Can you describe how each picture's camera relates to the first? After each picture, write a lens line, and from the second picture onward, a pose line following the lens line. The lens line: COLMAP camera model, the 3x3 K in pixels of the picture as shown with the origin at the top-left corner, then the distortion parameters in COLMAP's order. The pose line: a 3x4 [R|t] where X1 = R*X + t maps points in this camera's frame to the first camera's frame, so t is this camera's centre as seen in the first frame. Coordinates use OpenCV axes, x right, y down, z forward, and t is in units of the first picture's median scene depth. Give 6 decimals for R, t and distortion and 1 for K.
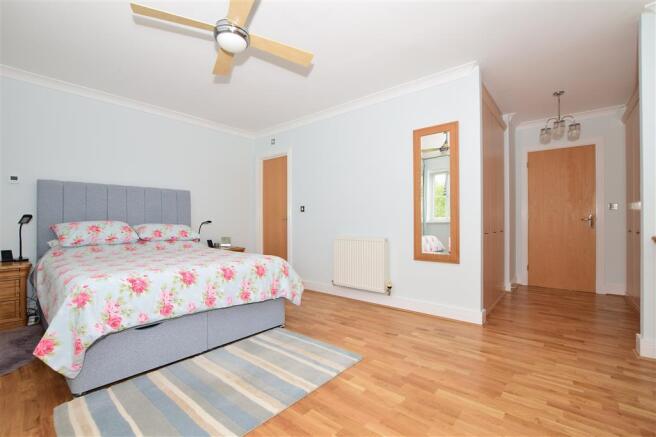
lens RADIAL K [[290.9, 0, 327.3], [0, 290.9, 217.5], [0, 0, 1]] dist [-0.013608, -0.000123]
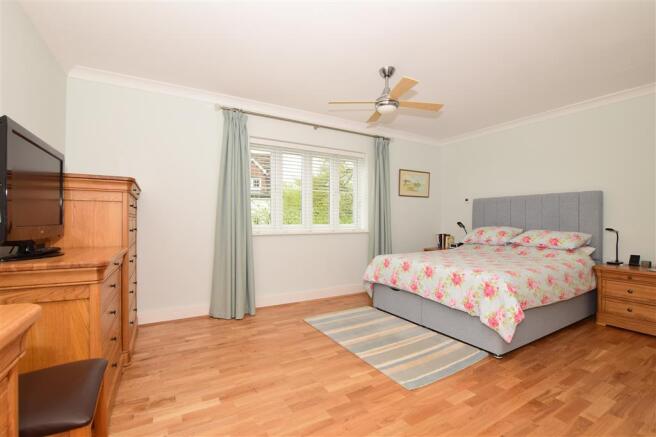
lens RADIAL K [[290.9, 0, 326.0], [0, 290.9, 222.0], [0, 0, 1]] dist [-0.013608, -0.000123]
pose [[-0.322181, 0.005952, -0.946659, 0.912919], [0.009528, 0.999950, 0.003044, -0.026333], [0.946630, -0.008039, -0.322221, 0.928082]]
